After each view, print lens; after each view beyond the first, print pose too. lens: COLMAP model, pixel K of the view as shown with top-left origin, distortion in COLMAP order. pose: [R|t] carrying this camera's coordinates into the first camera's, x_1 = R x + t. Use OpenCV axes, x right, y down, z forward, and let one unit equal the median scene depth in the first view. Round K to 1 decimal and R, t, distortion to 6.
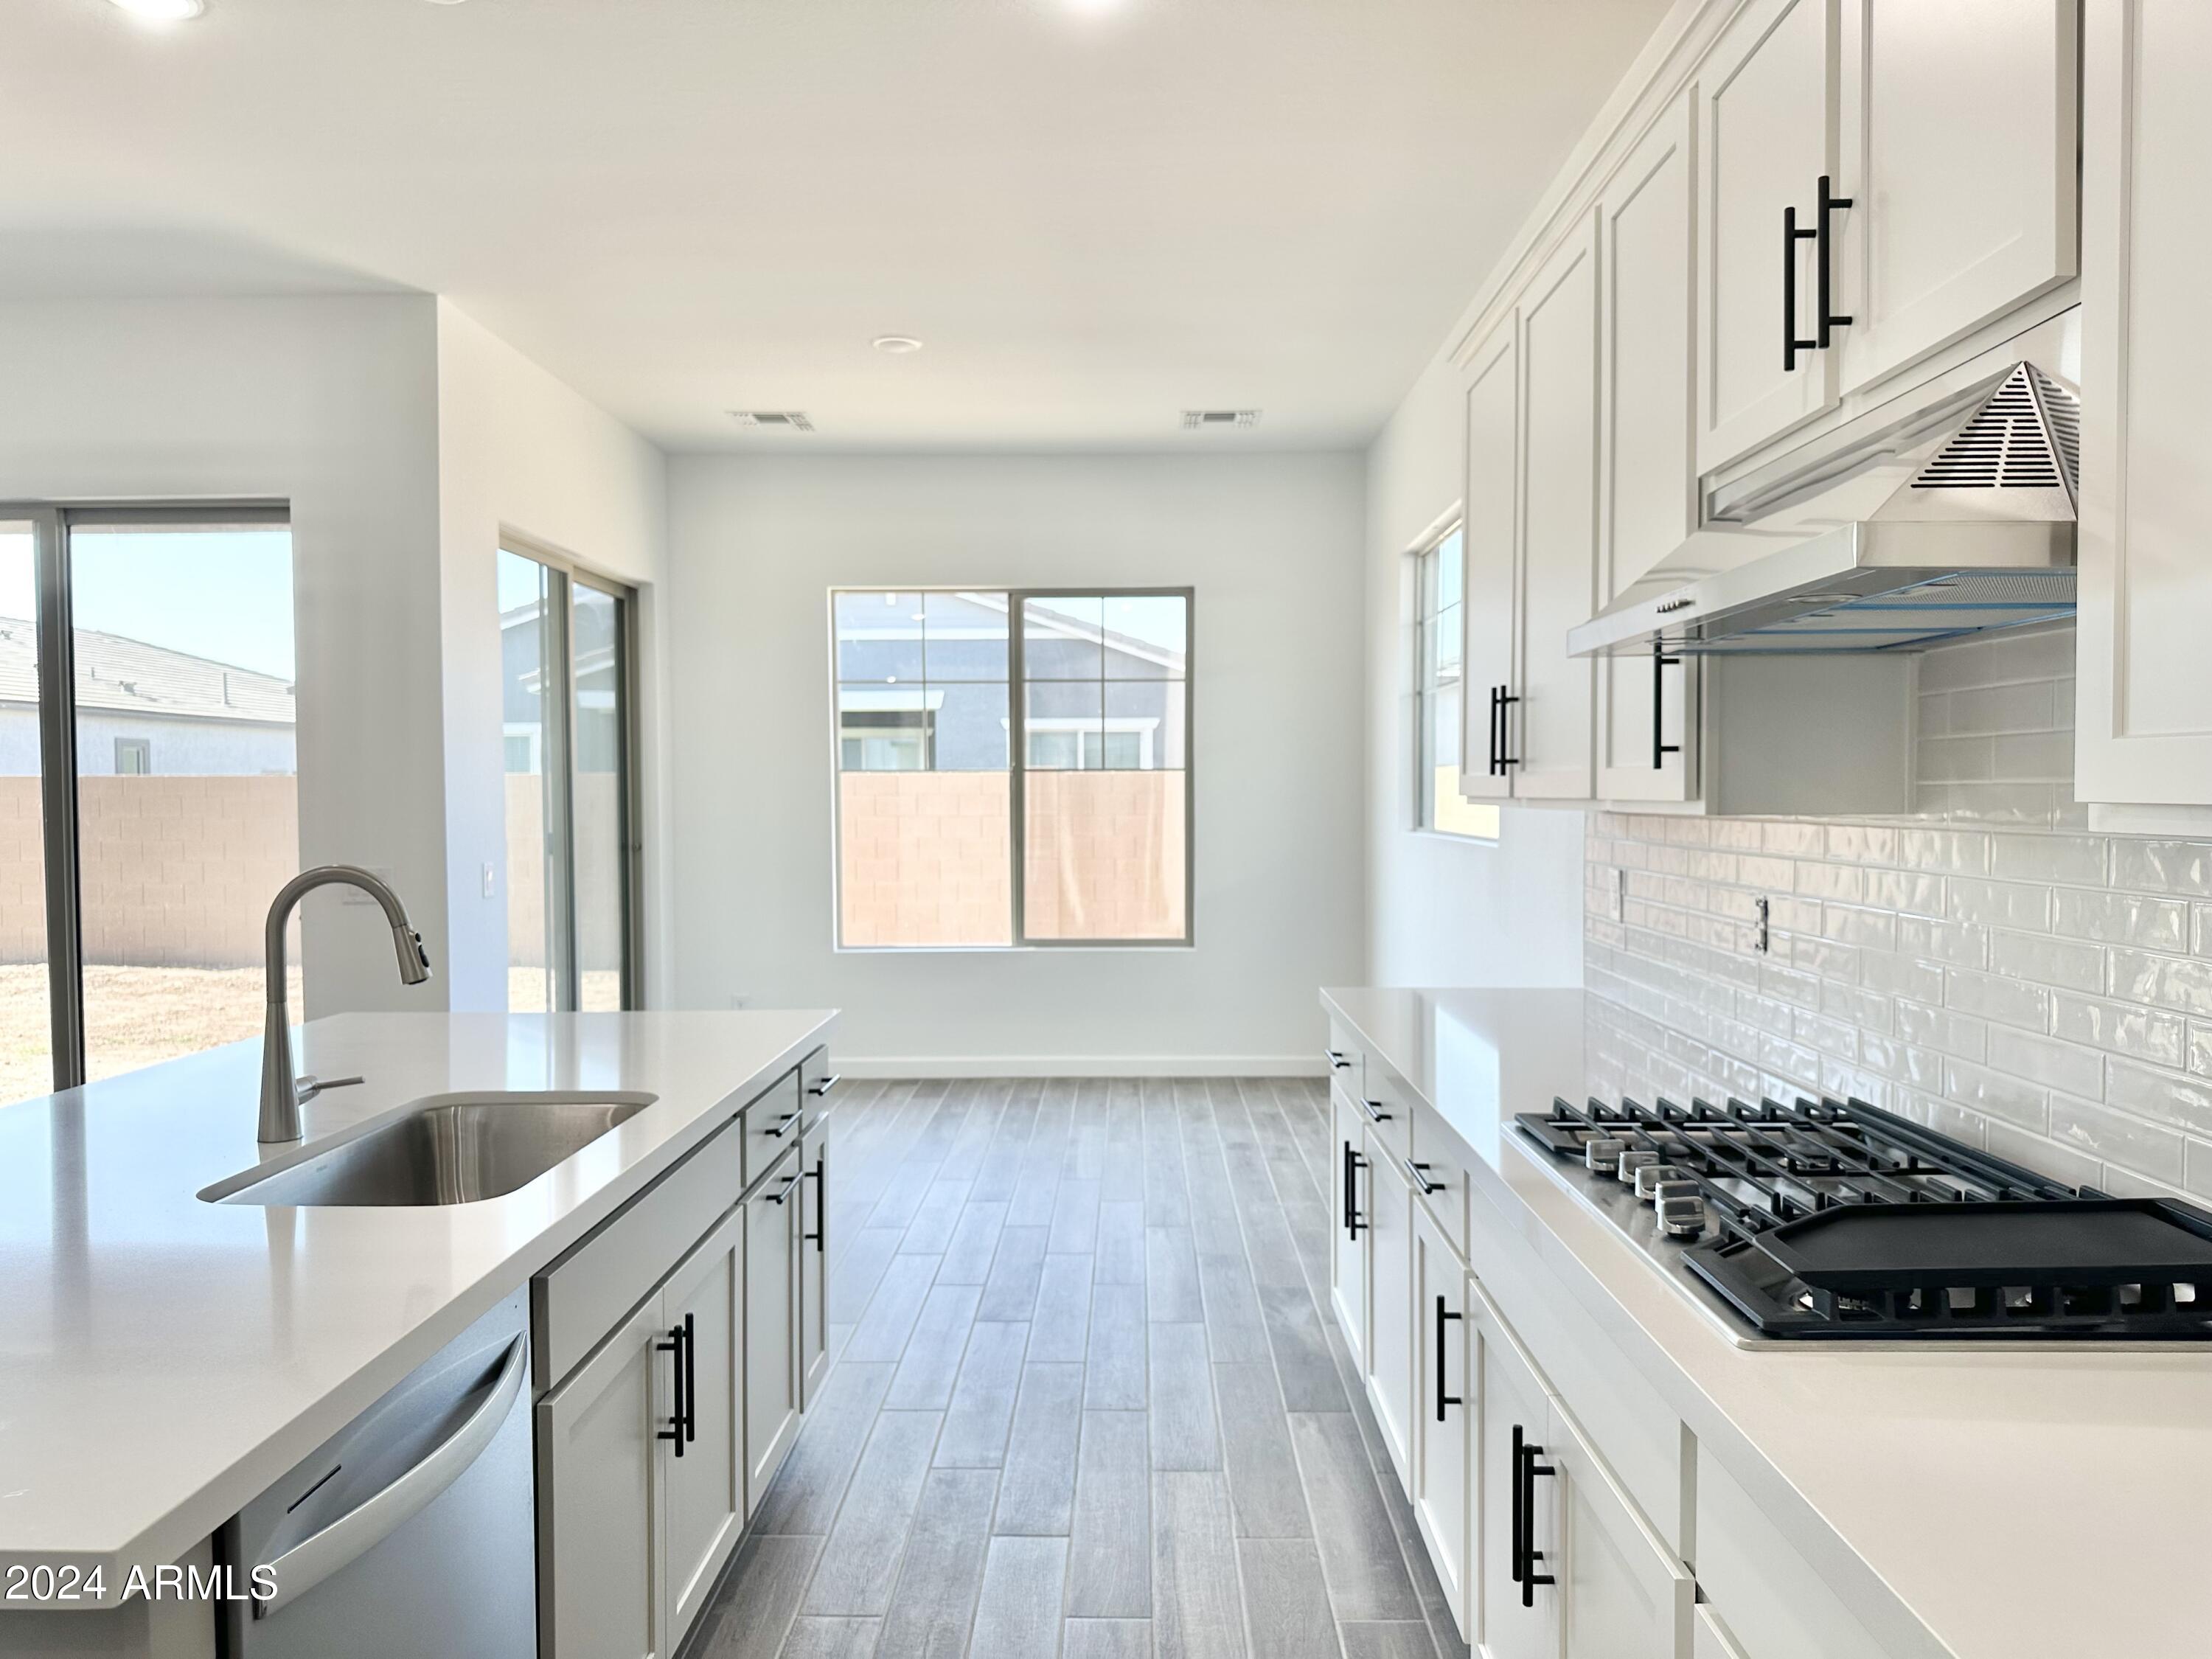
lens RADIAL K [[1578.4, 0, 1121.4], [0, 1578.4, 833.3], [0, 0, 1]] dist [0.068358, -0.056200]
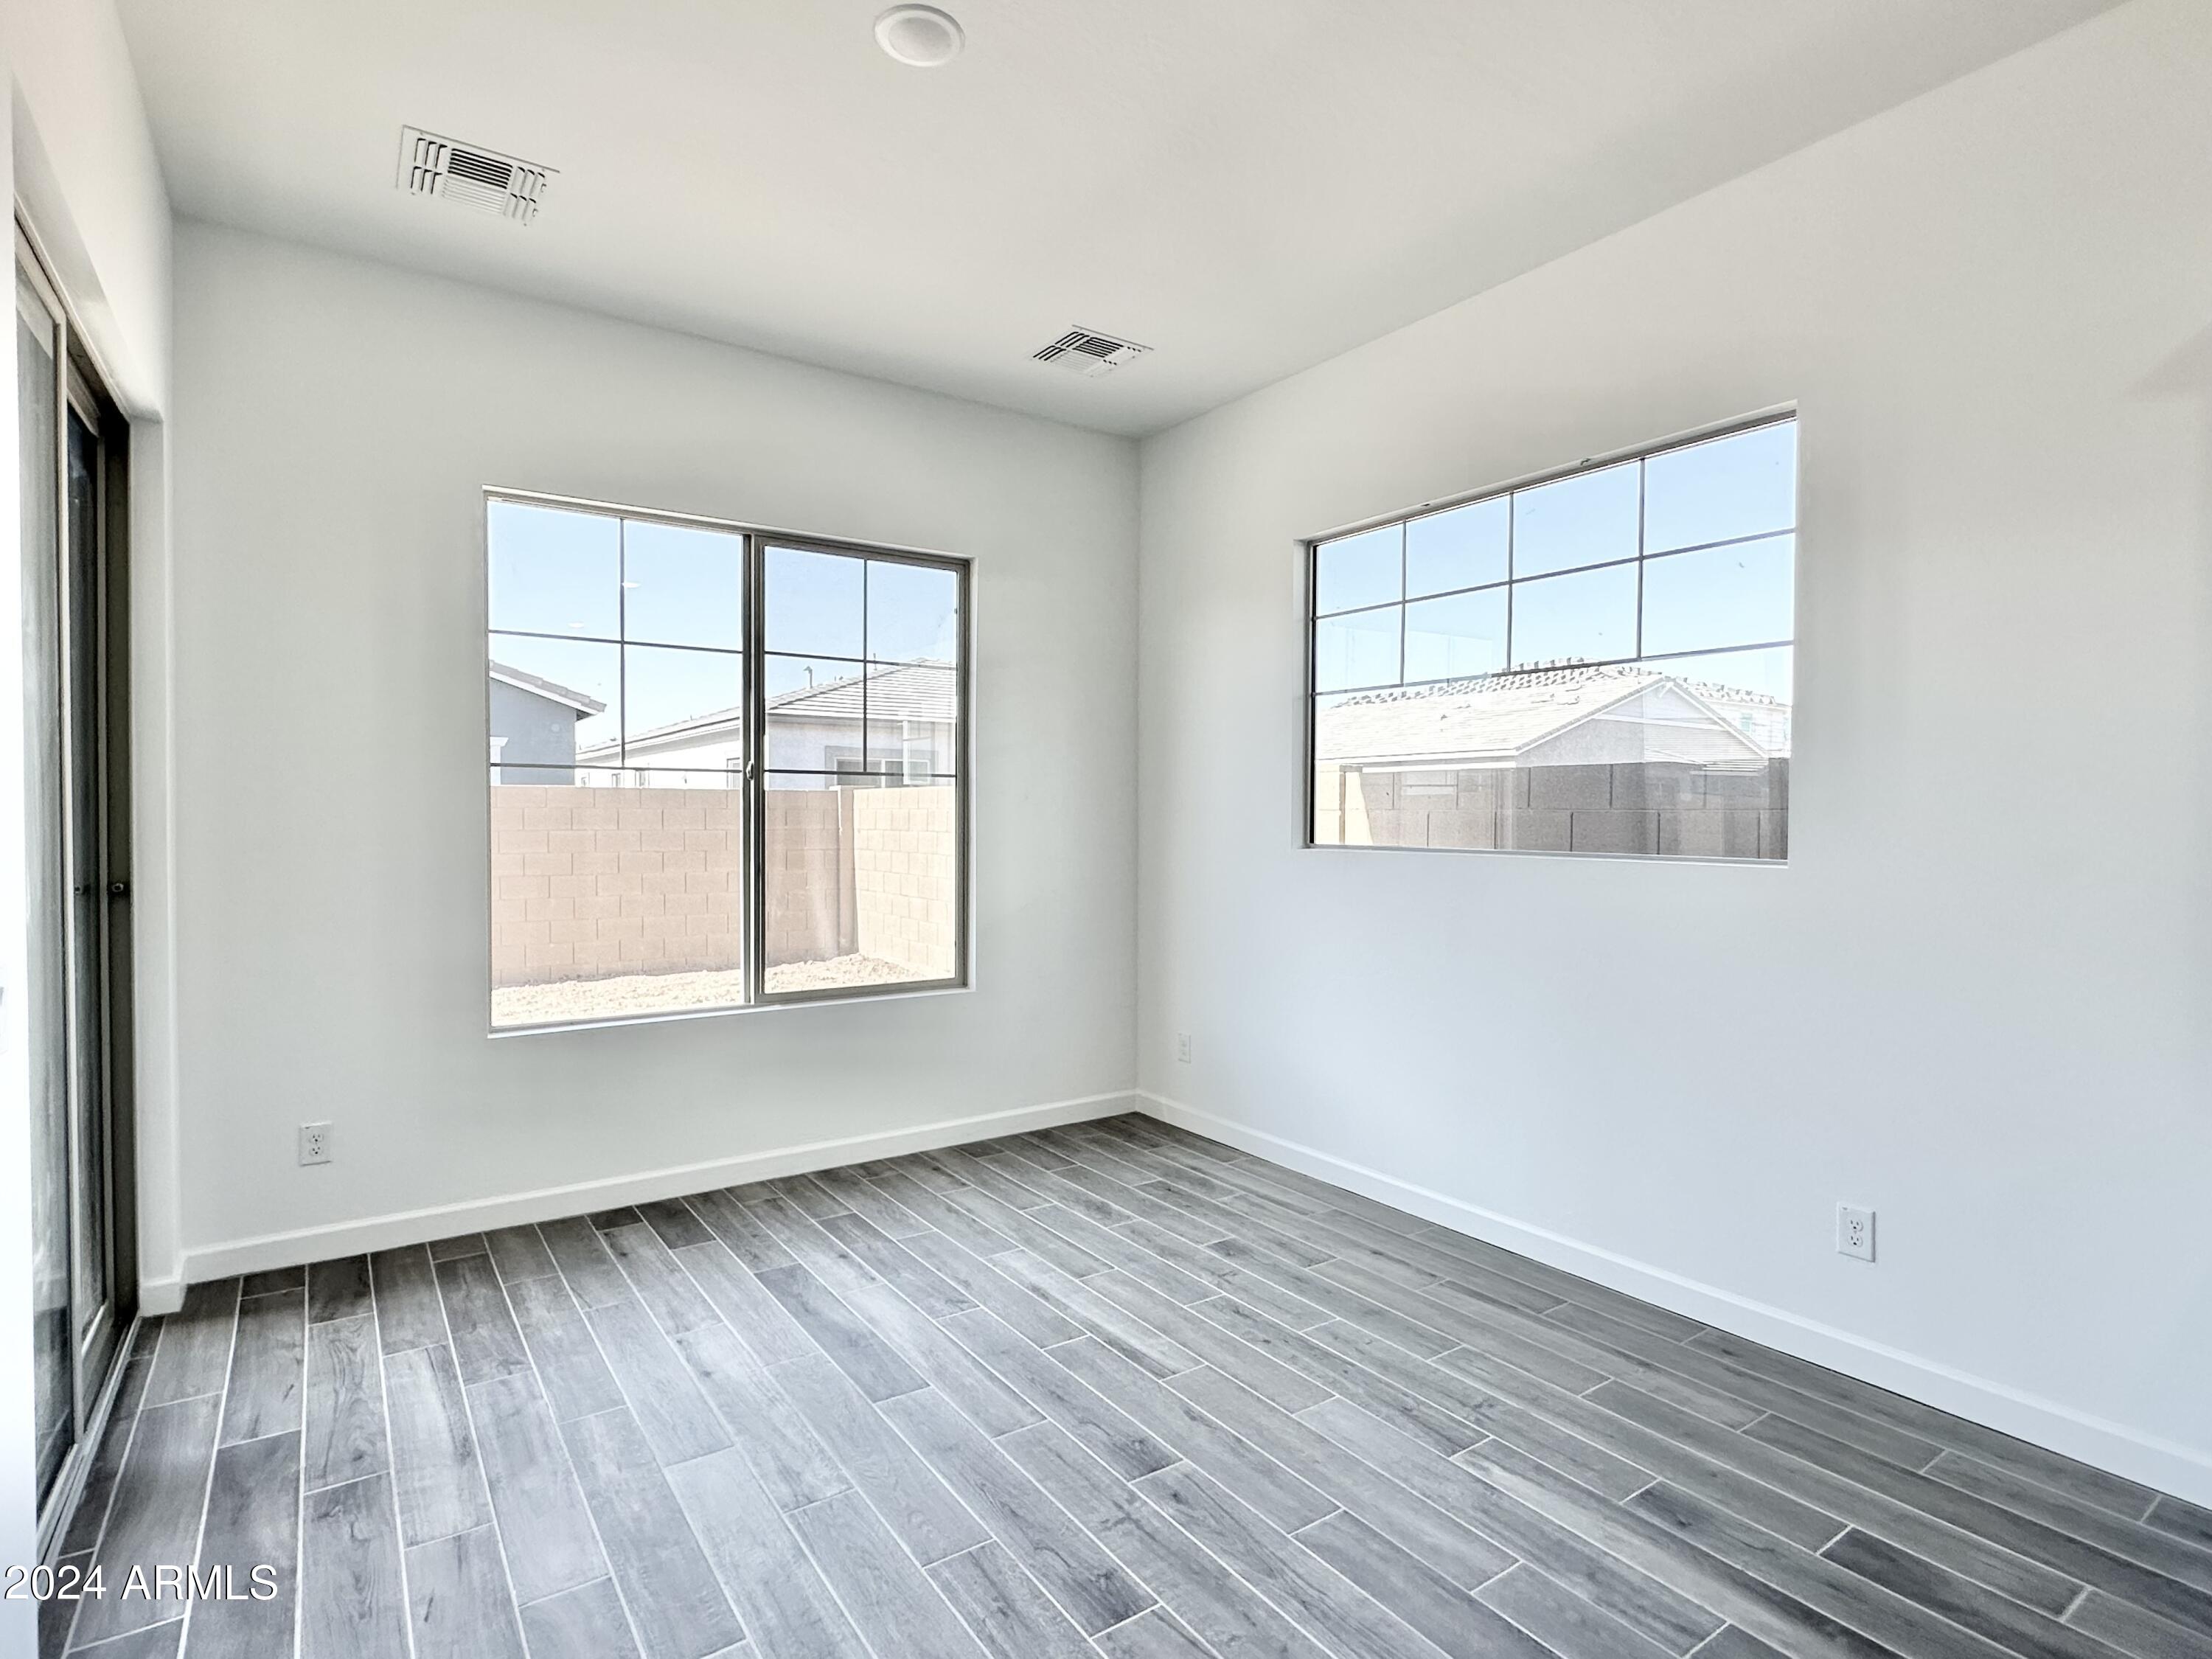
lens RADIAL K [[1128.3, 0, 1103.9], [0, 1128.3, 834.2], [0, 0, 1]] dist [-0.003291, 0.000456]
pose [[0.822280, -0.003202, 0.569074, -0.237516], [0.007722, 0.999955, -0.005532, -0.005710], [-0.569031, 0.008943, 0.822268, 0.465061]]
